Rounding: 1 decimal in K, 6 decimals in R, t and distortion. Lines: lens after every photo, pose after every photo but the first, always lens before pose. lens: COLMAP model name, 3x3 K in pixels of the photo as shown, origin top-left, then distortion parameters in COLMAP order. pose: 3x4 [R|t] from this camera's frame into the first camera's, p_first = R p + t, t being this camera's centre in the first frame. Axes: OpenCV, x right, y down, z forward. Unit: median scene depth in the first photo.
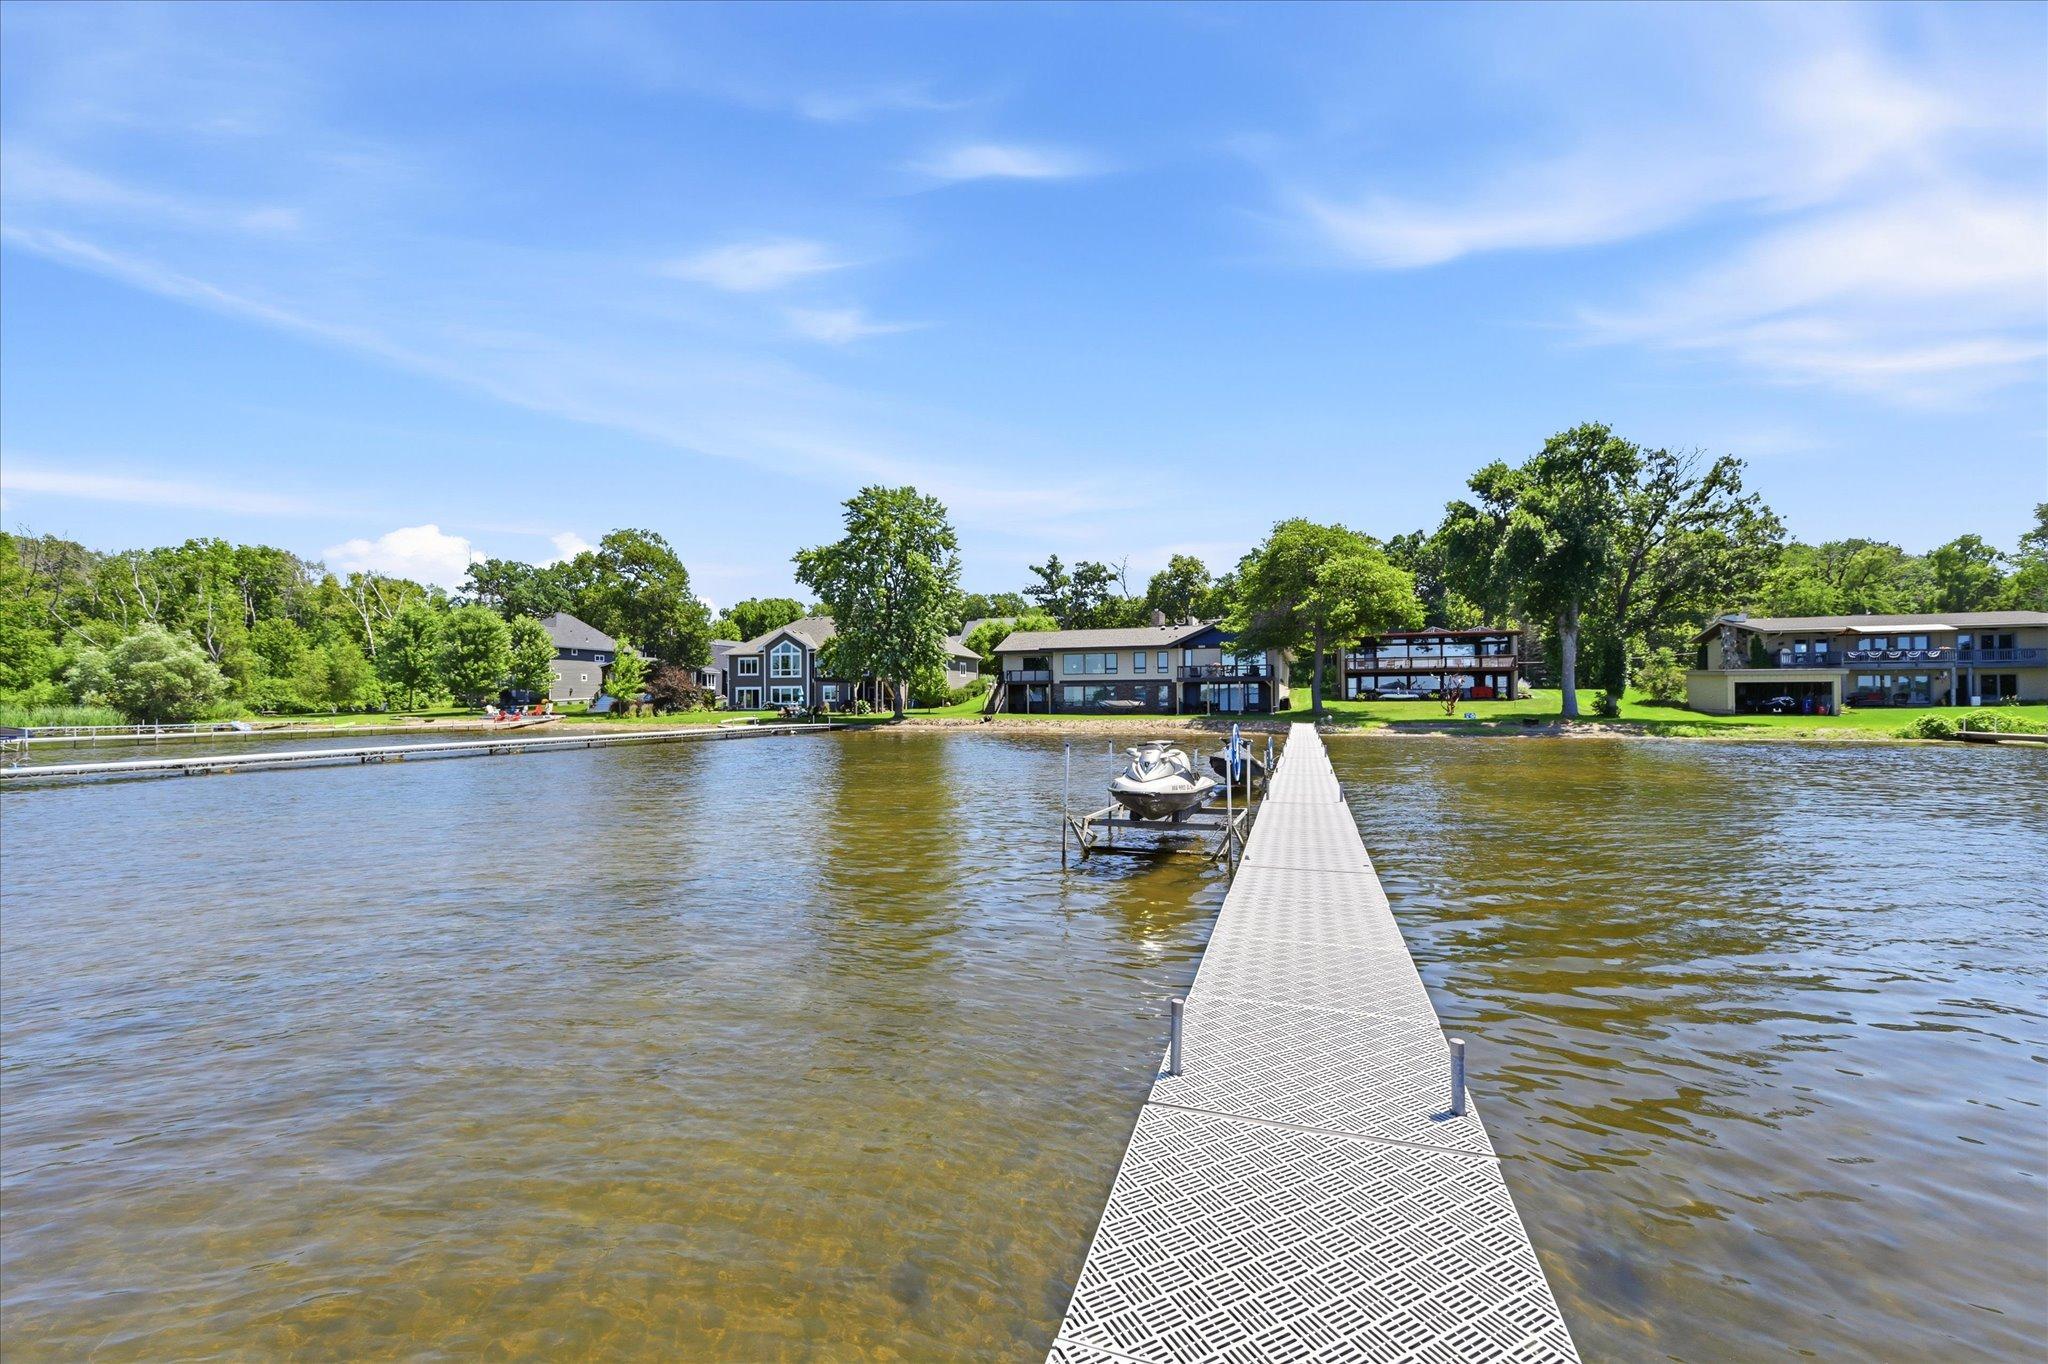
lens RADIAL K [[810.9, 0, 1024.0], [0, 810.9, 682.0], [0, 0, 1]] dist [-0.003067, -0.000040]
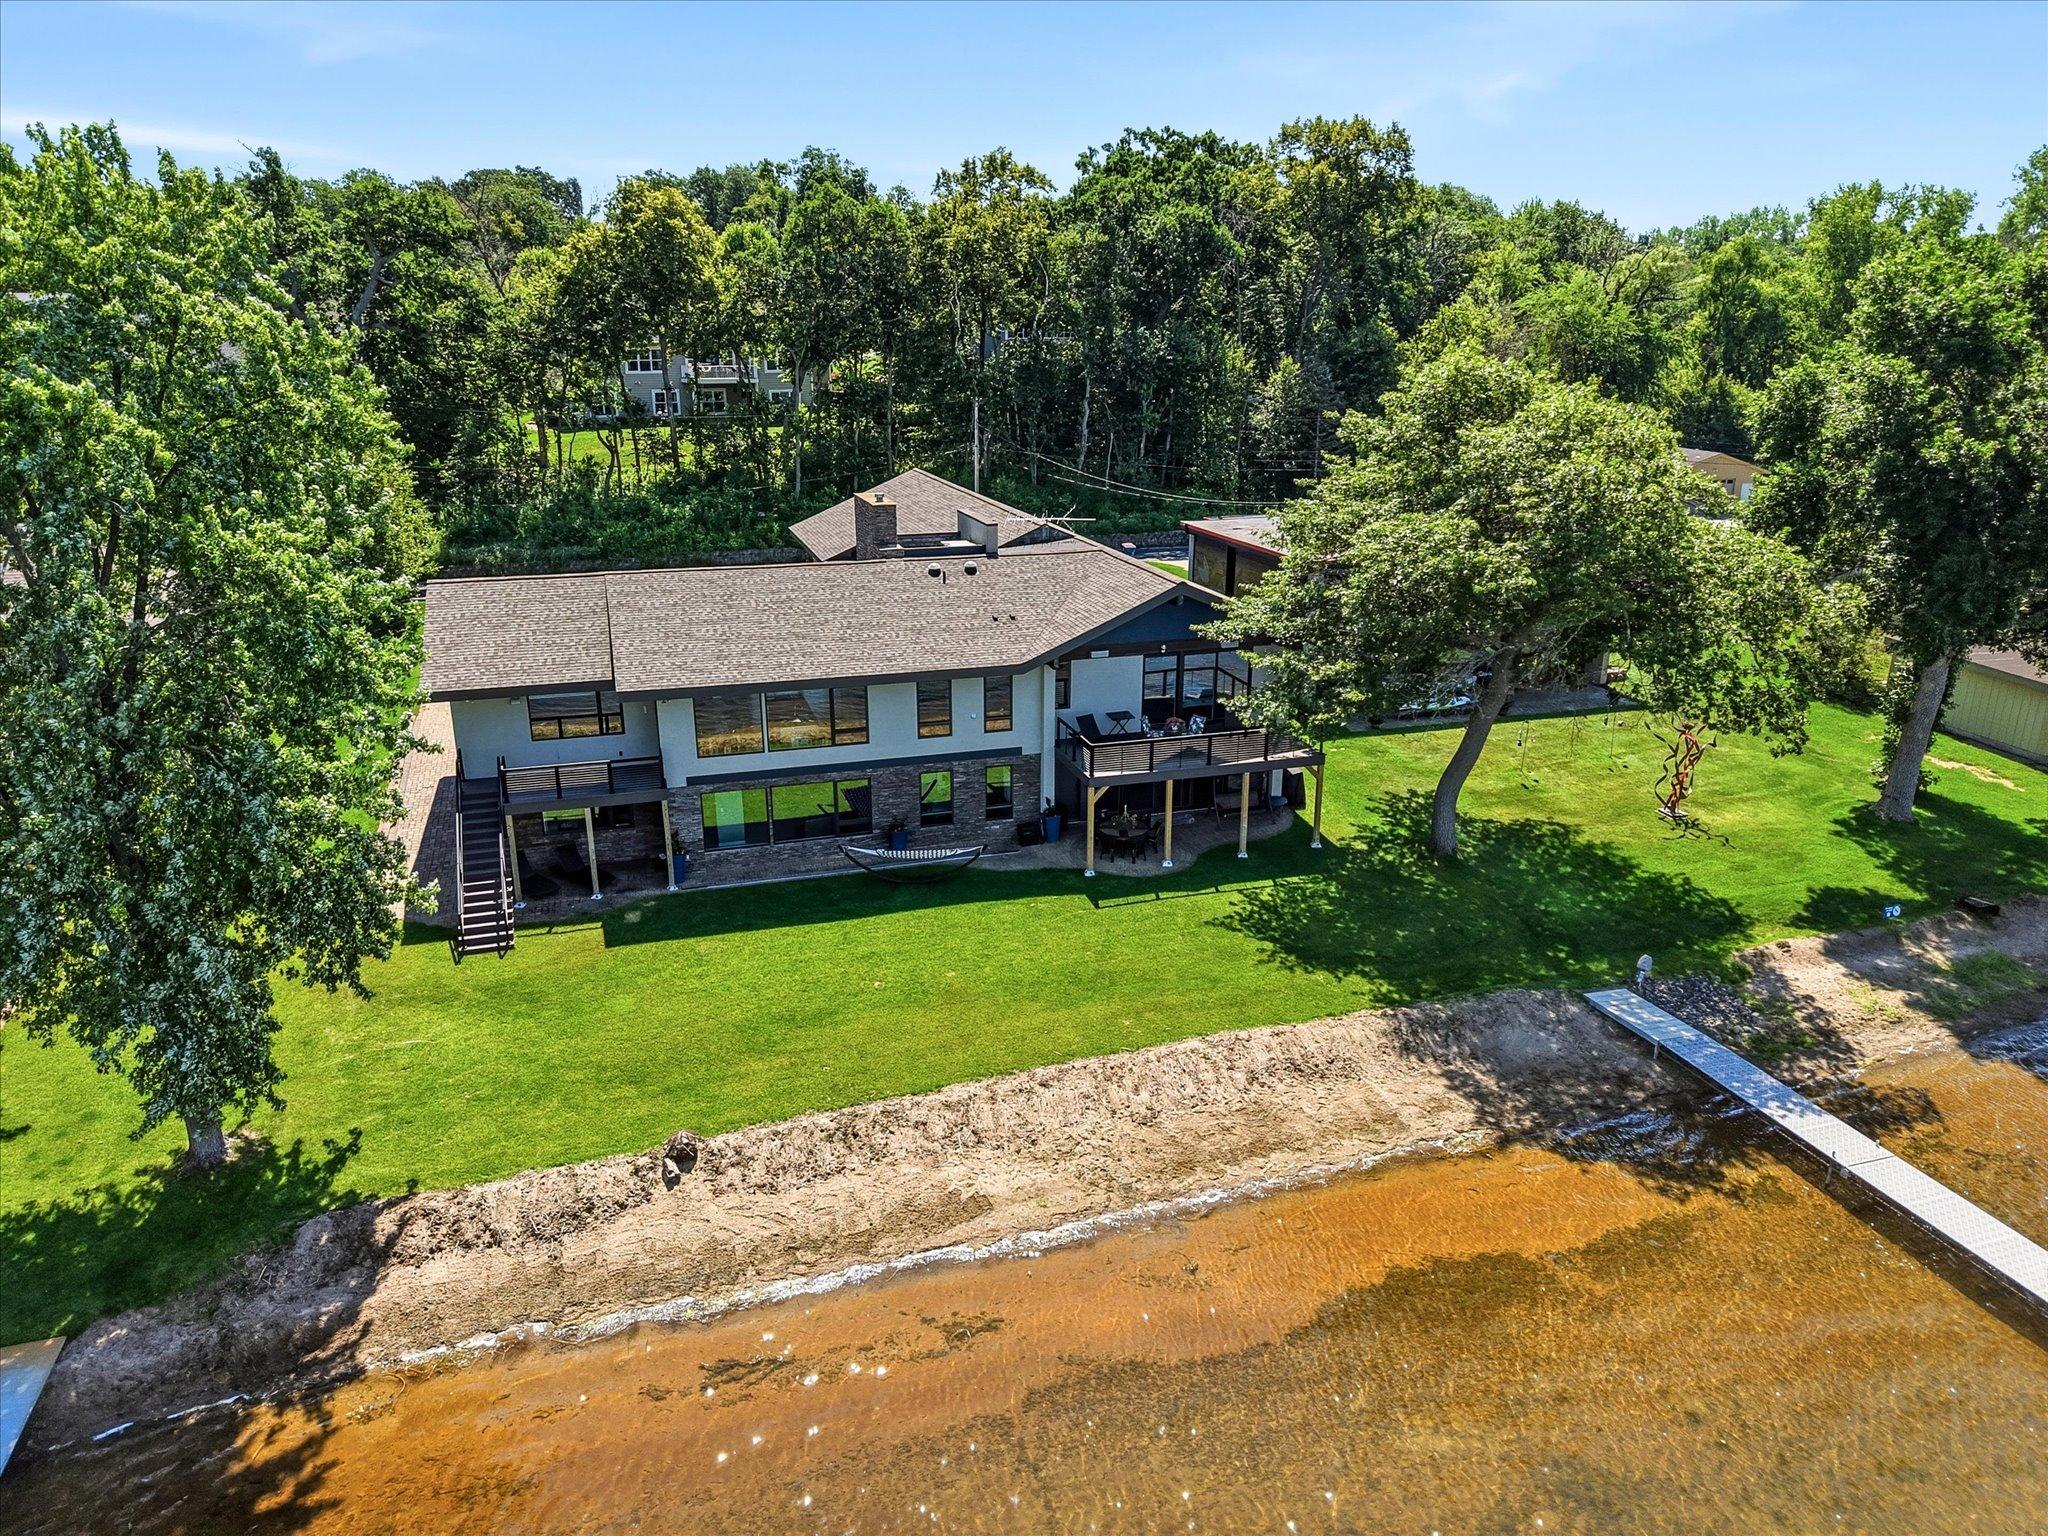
lens RADIAL K [[1334.4, 0, 1022.1], [0, 1334.4, 796.6], [0, 0, 1]] dist [0.045543, -0.073401]
pose [[0.796790, -0.196450, 0.571431, -0.150675], [-0.018572, 0.937267, 0.348116, -0.178162], [-0.603971, -0.287988, 0.743157, 0.522218]]
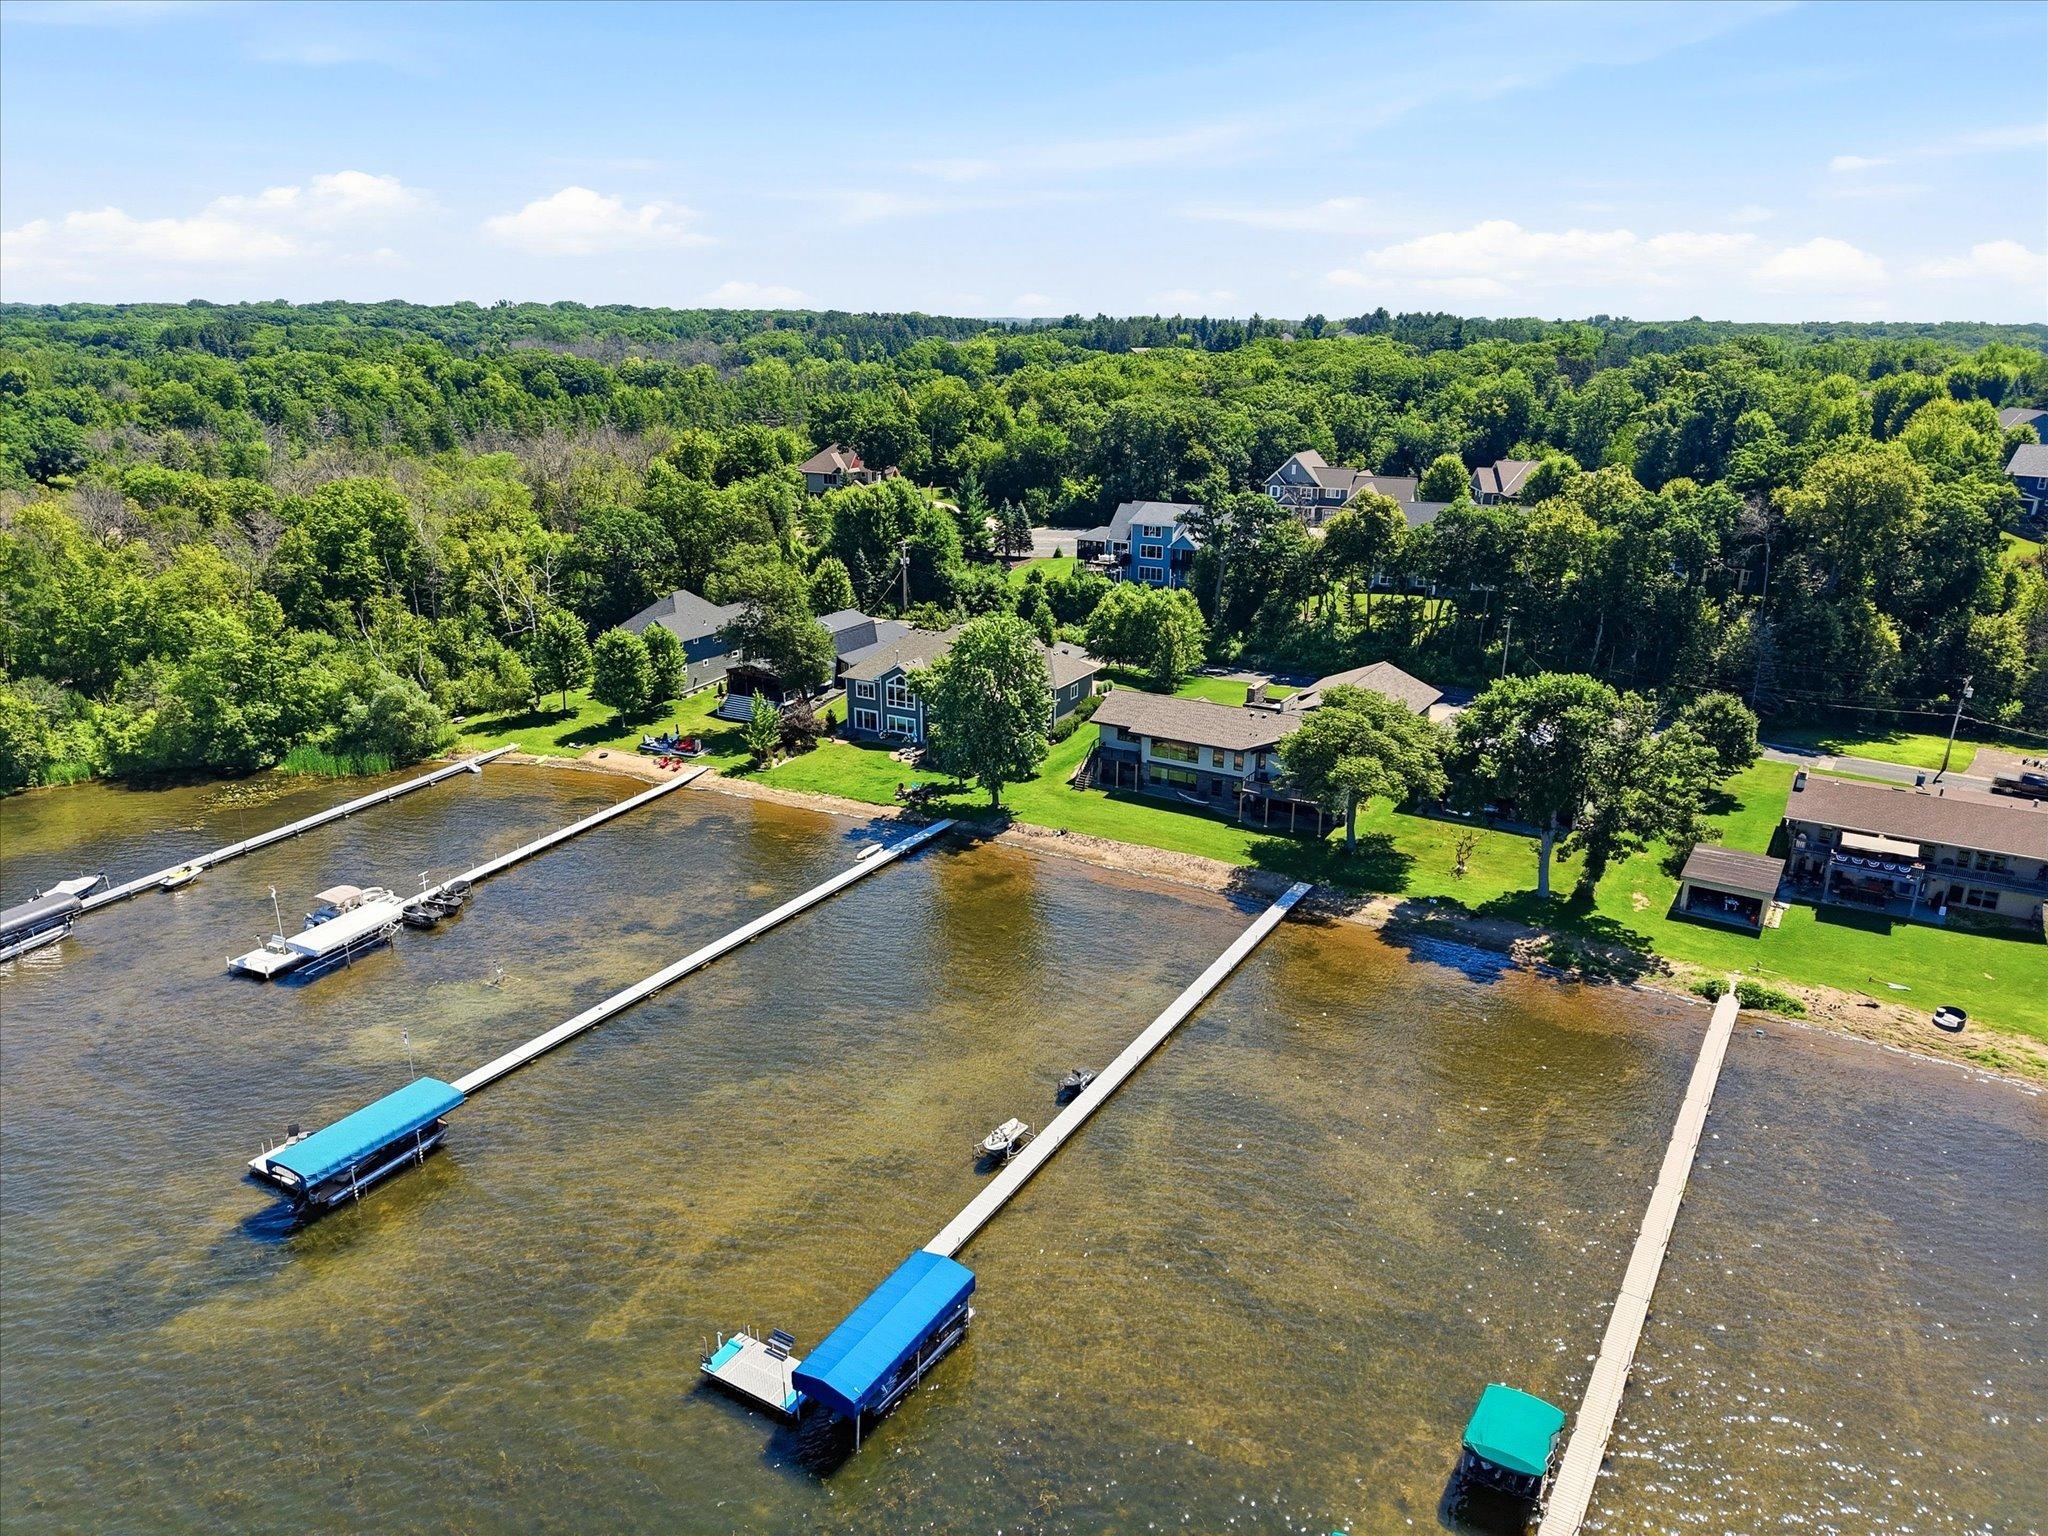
lens RADIAL K [[1353.2, 0, 1017.7], [0, 1353.2, 765.1], [0, 0, 1]] dist [0.063698, -0.077153]
pose [[0.980383, 0.068382, -0.184861, 0.203975], [-0.003460, 0.943716, 0.330739, -0.580851], [0.197073, -0.323611, 0.925439, -0.683832]]
